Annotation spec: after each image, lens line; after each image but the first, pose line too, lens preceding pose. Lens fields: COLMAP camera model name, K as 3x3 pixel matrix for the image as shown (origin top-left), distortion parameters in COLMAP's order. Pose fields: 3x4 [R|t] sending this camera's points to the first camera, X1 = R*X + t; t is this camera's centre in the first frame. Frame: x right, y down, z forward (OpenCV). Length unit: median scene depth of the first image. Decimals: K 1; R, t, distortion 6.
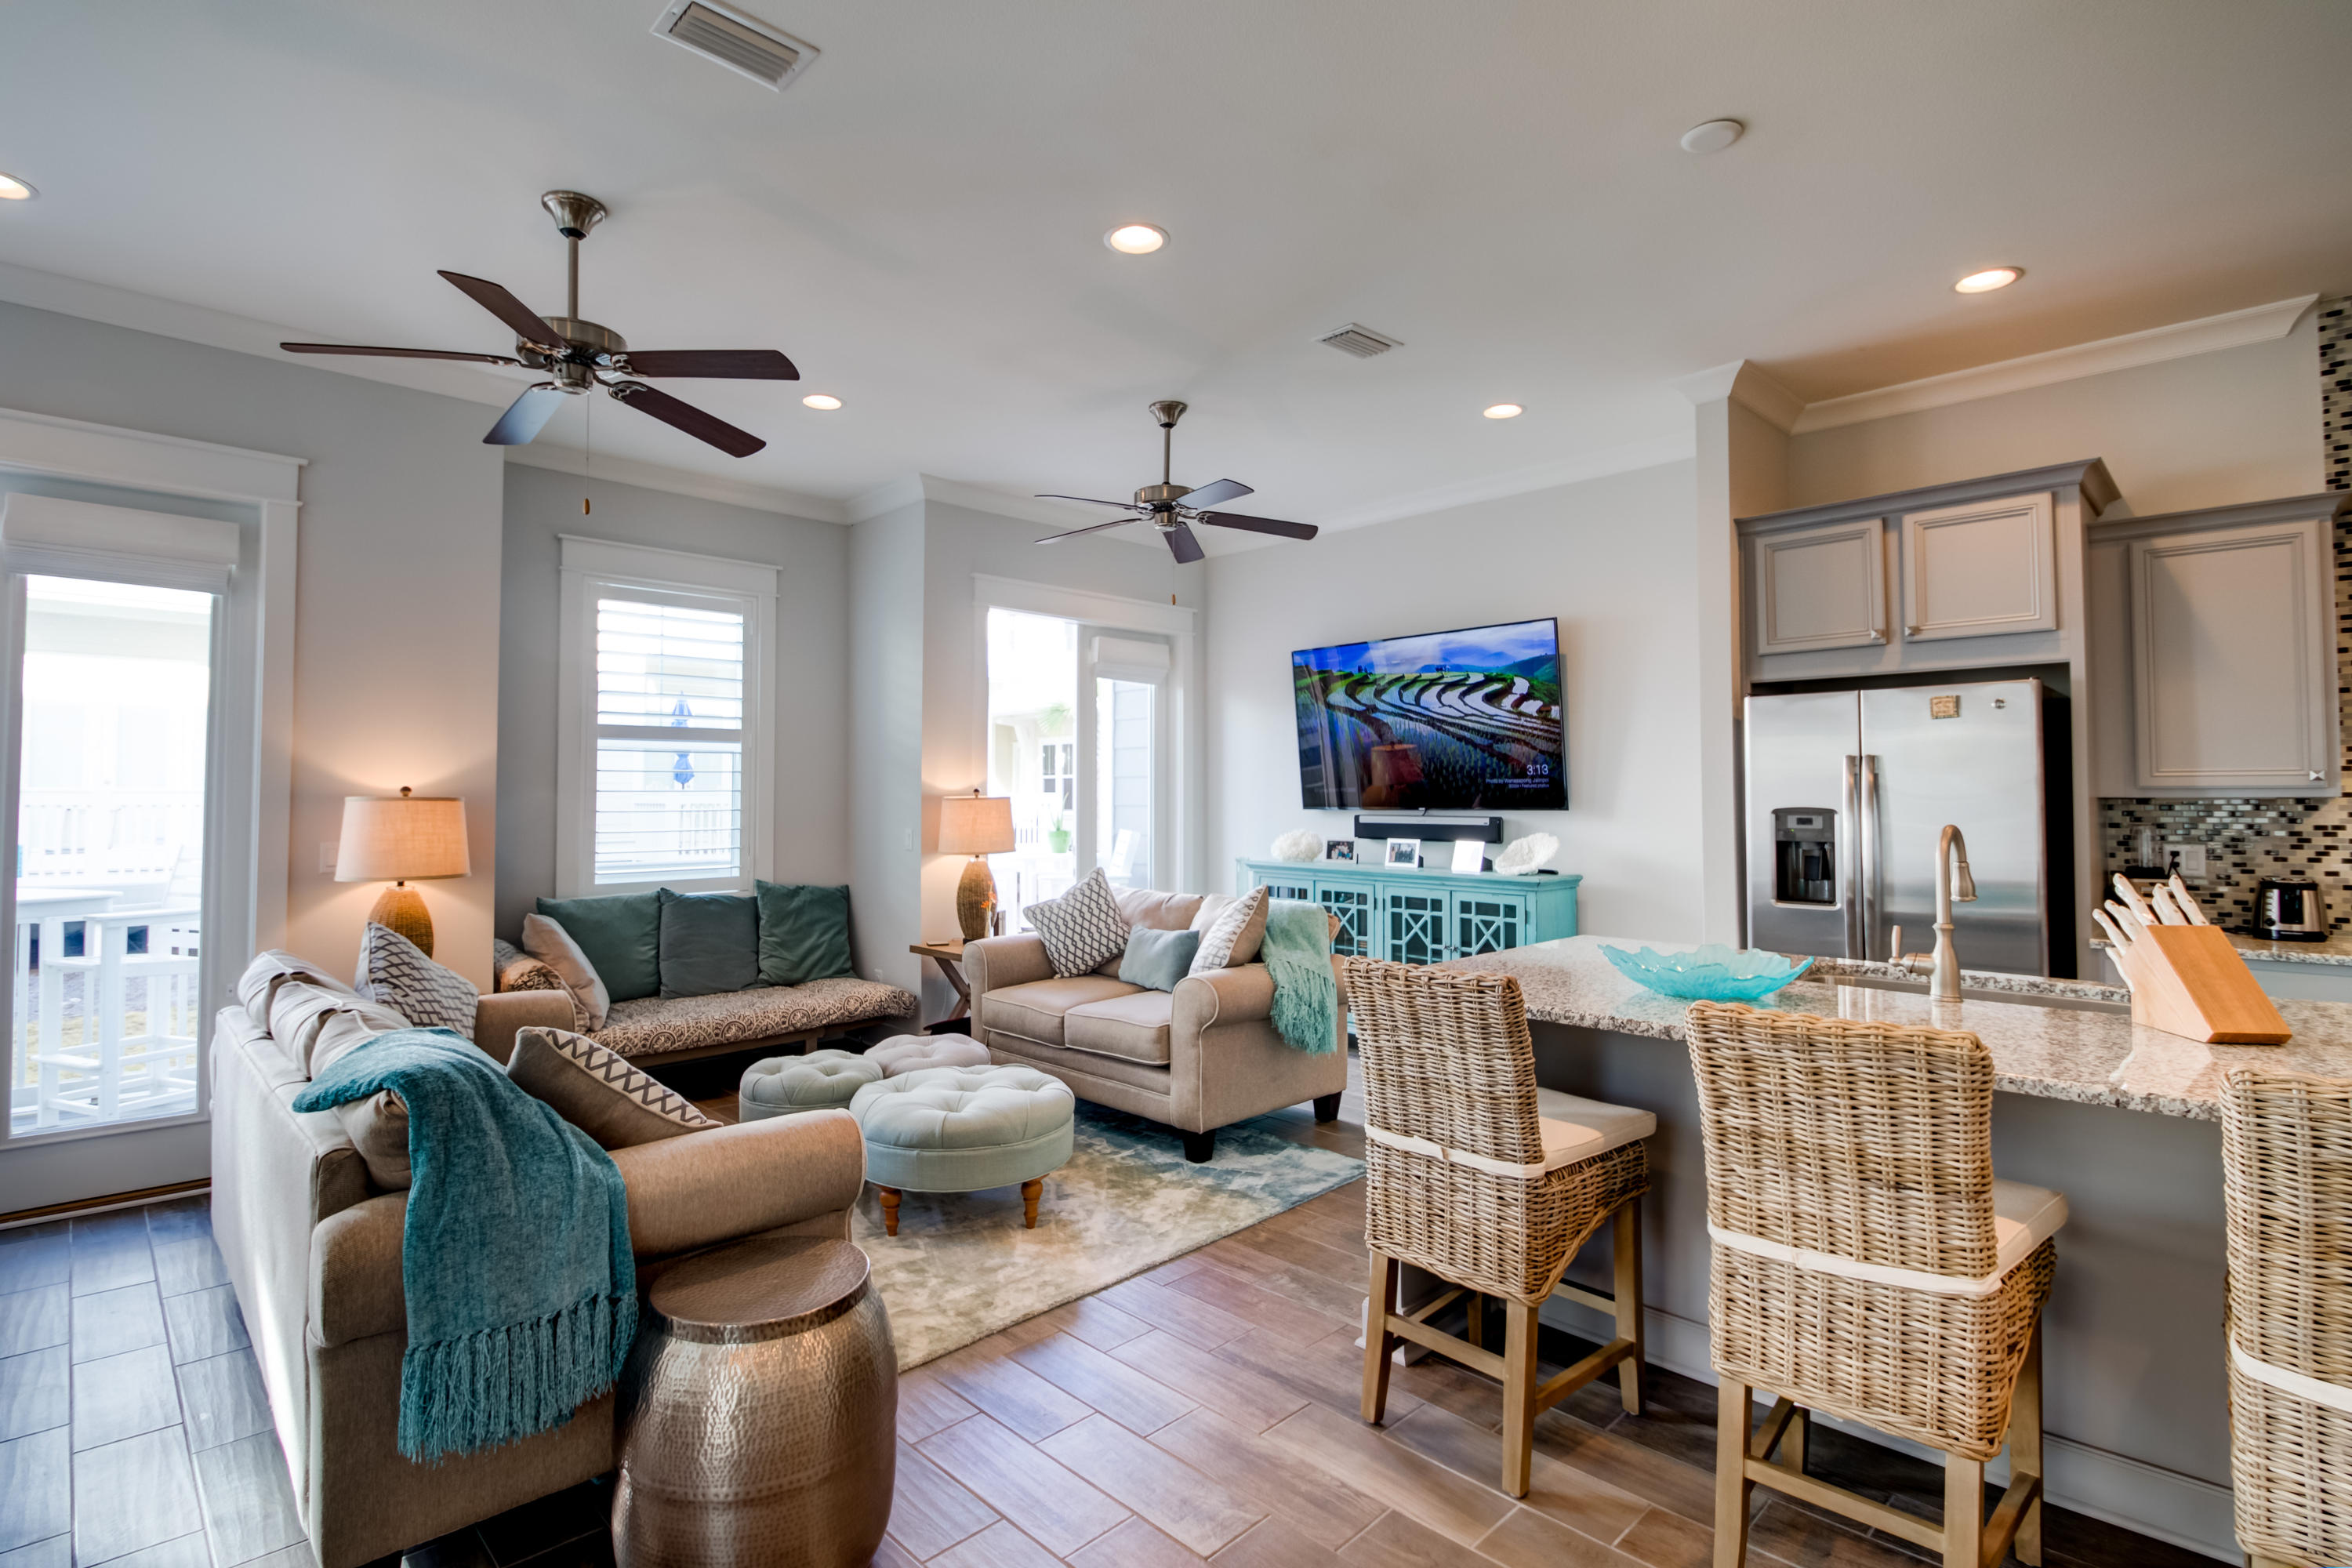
lens RADIAL K [[1126.6, 0, 1167.3], [0, 1126.6, 757.0], [0, 0, 1]] dist [0.001830, -0.010505]
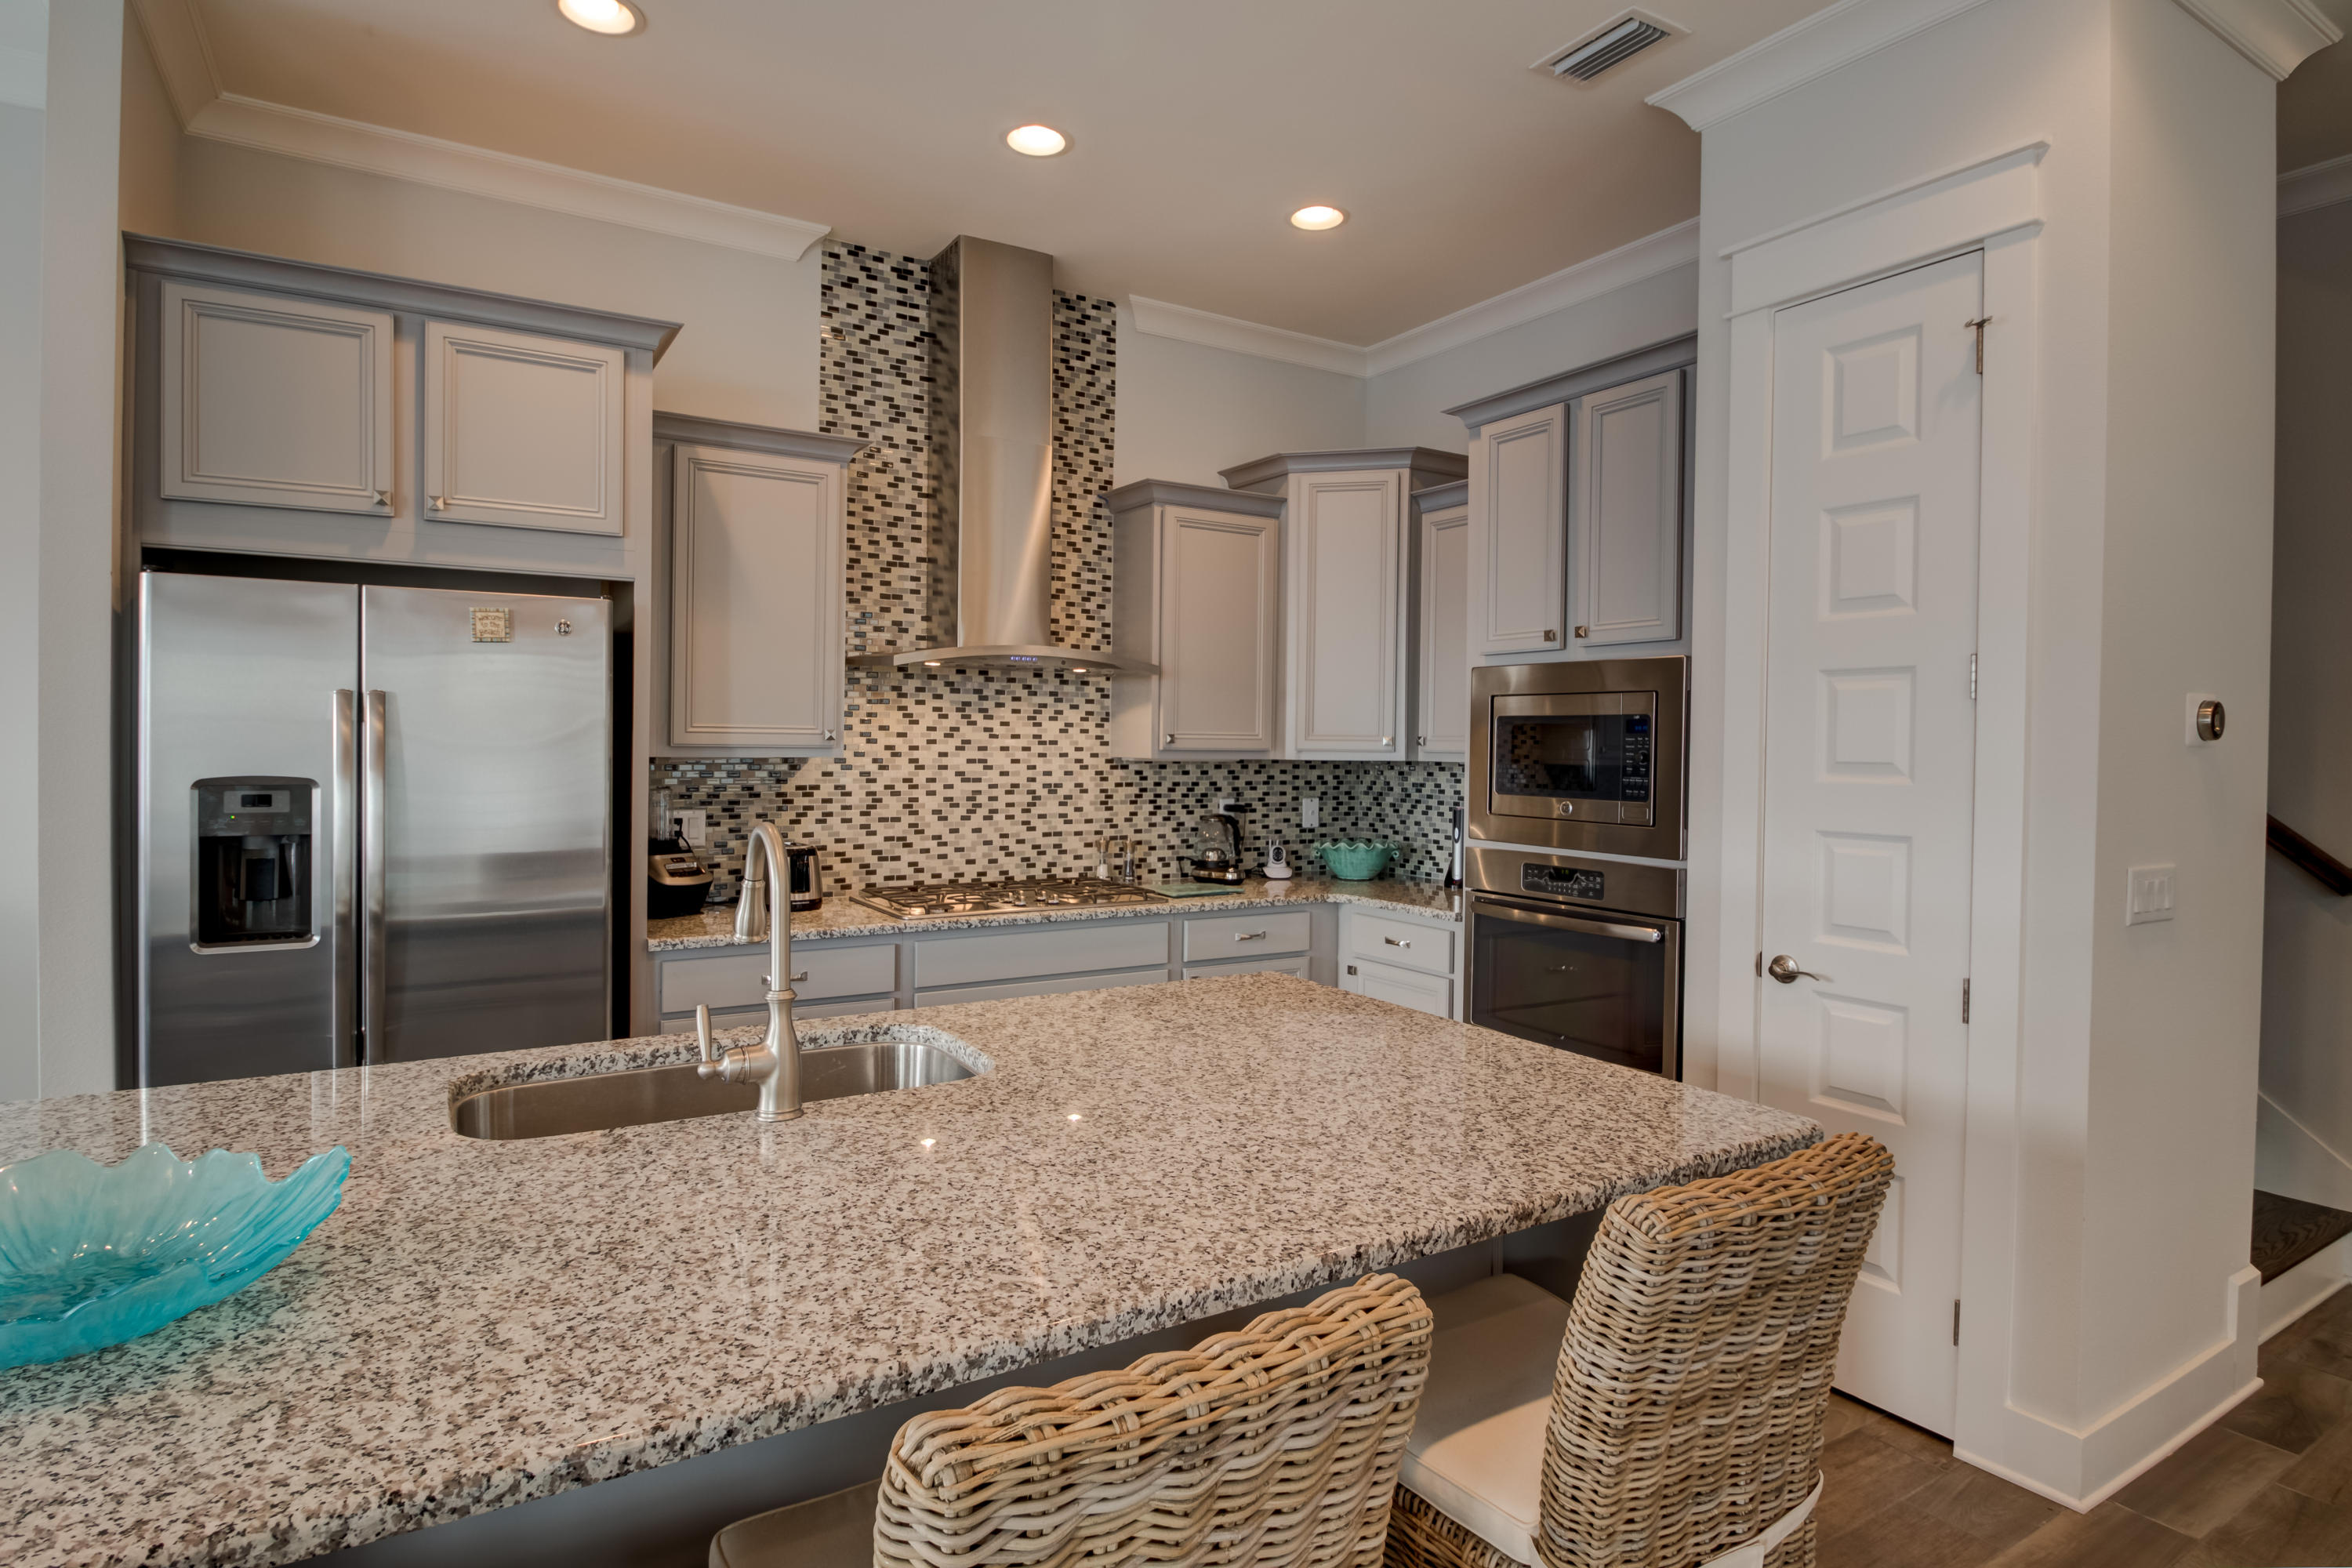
lens RADIAL K [[1240.3, 0, 1166.8], [0, 1240.3, 760.1], [0, 0, 1]] dist [-0.003298, -0.012772]
pose [[0.227308, -0.011889, 0.973750, 0.059474], [-0.047262, 0.998613, 0.023225, -0.000211], [-0.972675, -0.051300, 0.226431, 0.421306]]
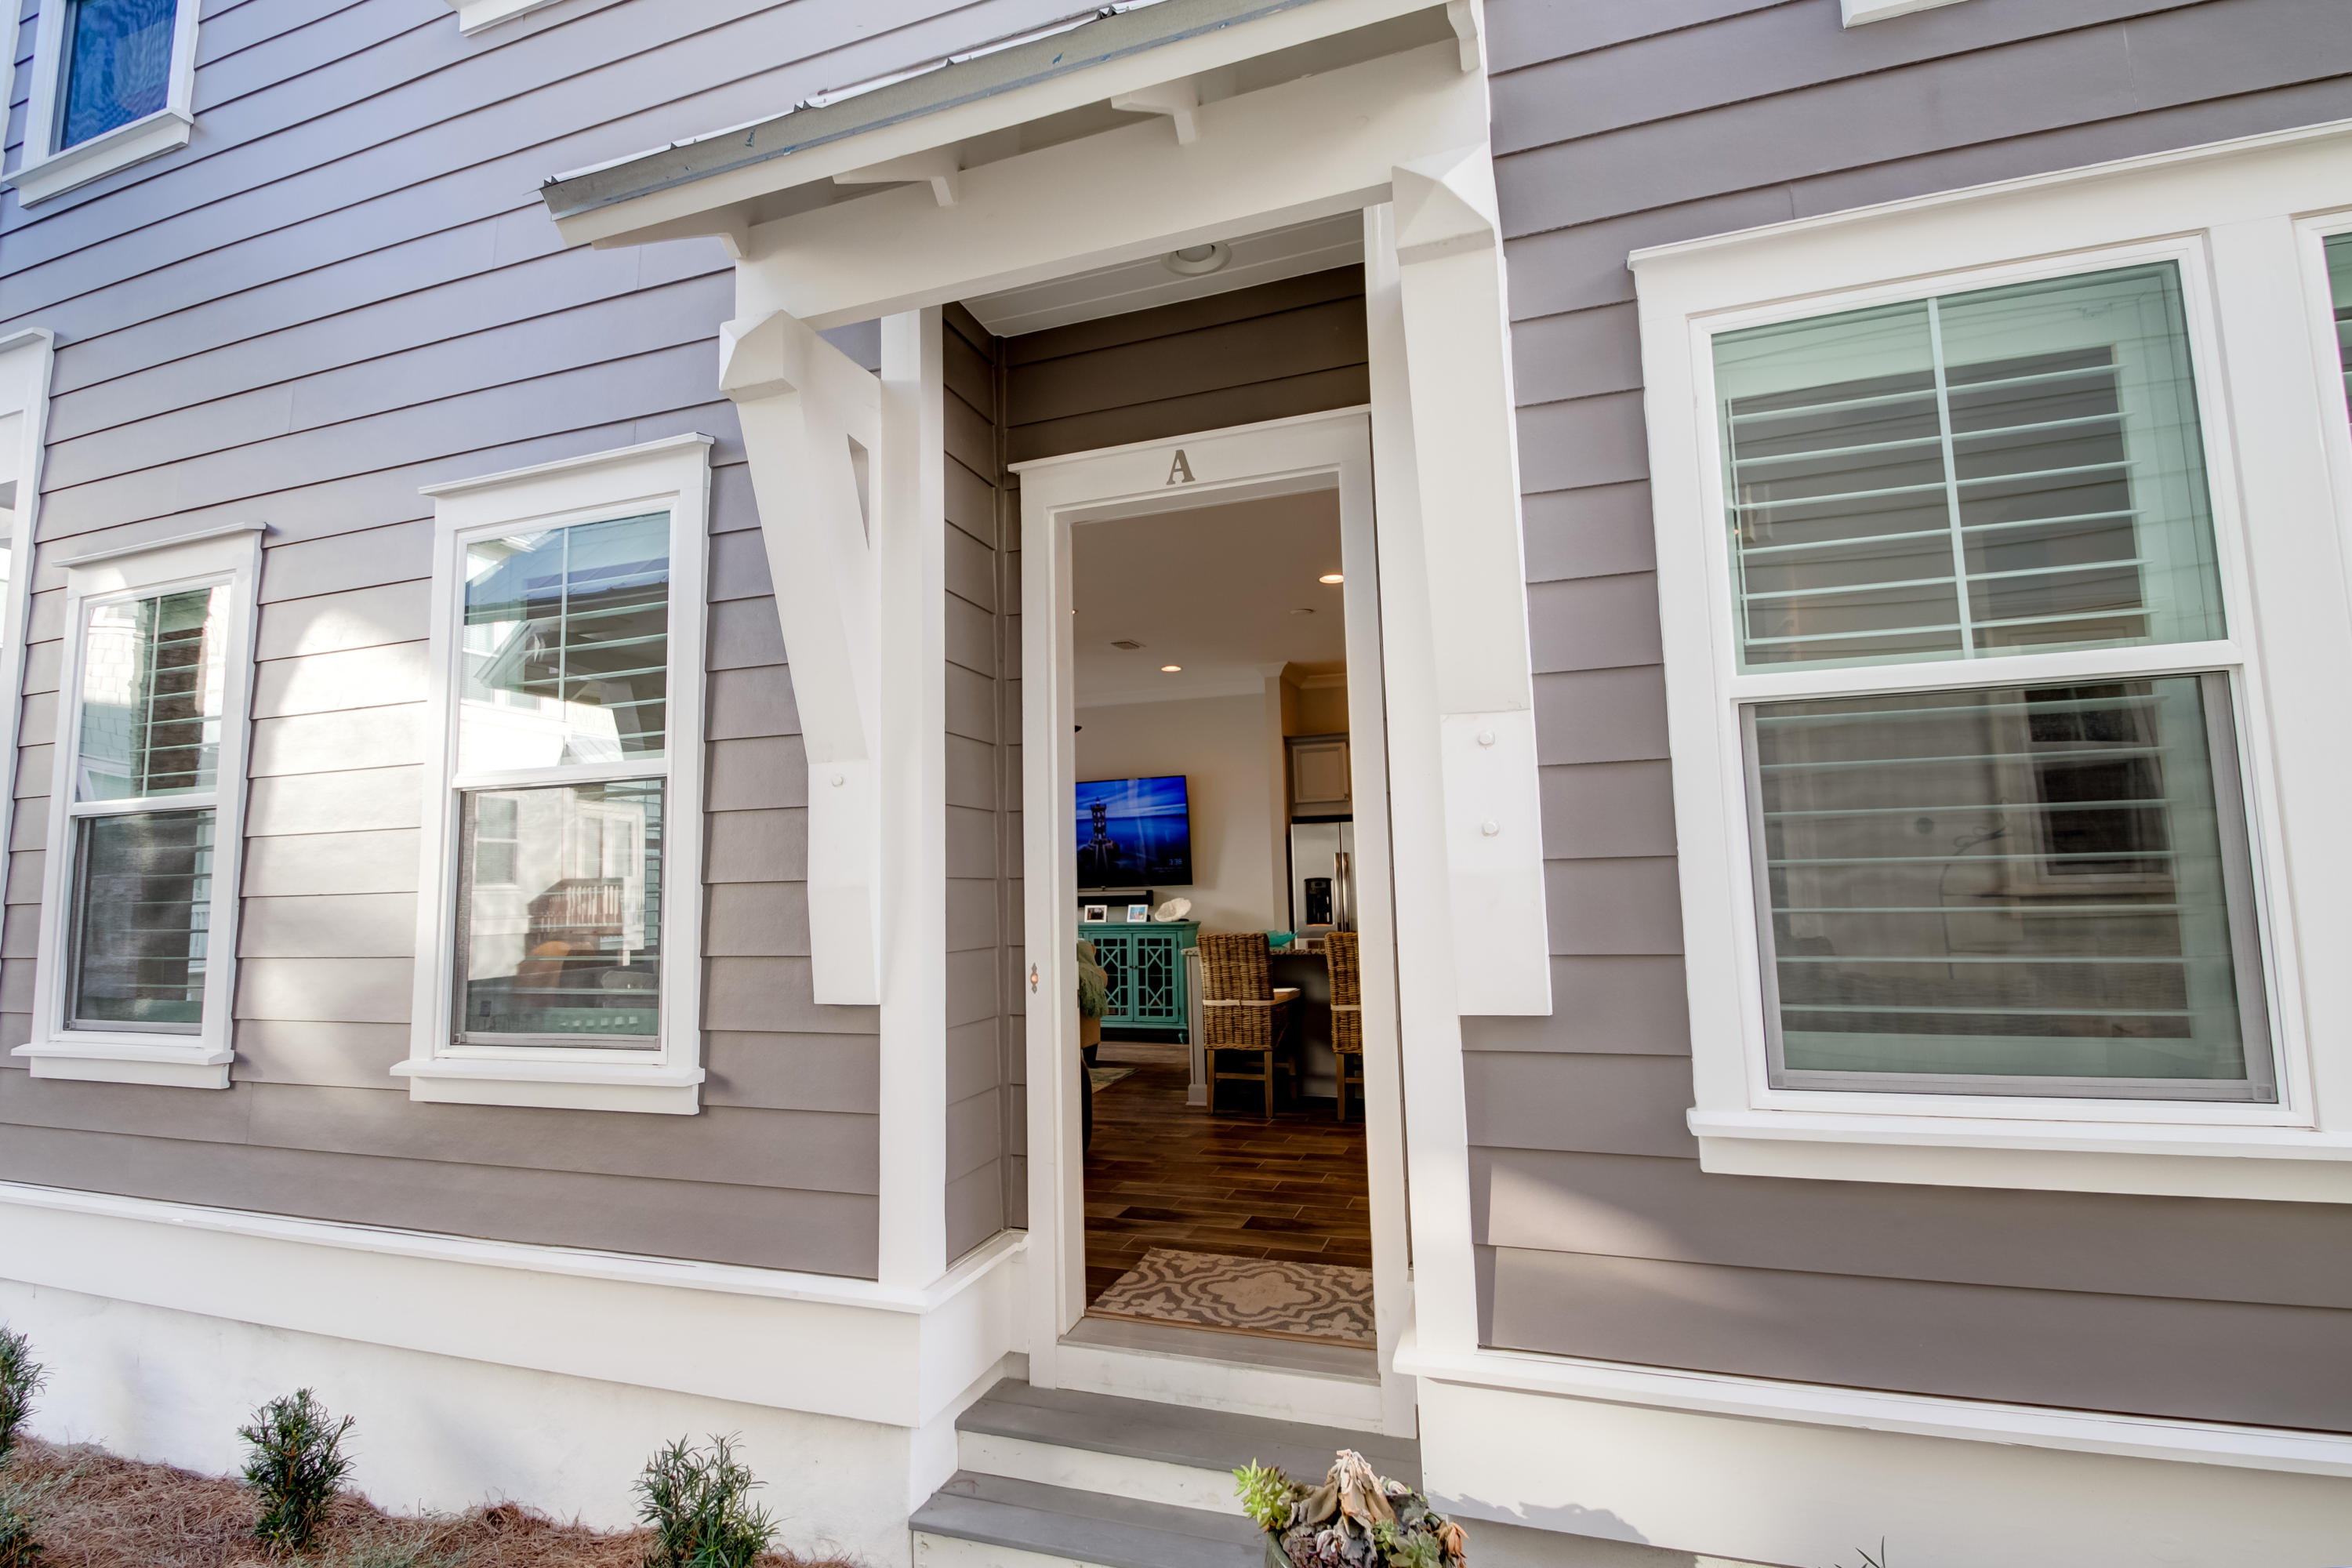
lens RADIAL K [[1102.8, 0, 1170.6], [0, 1102.8, 762.0], [0, 0, 1]] dist [0.024495, -0.023475]
pose [[0.897614, 0.027696, 0.439912, -0.604528], [0.008603, 0.996733, -0.080308, -0.007817], [-0.440699, 0.075870, 0.894443, -0.748872]]
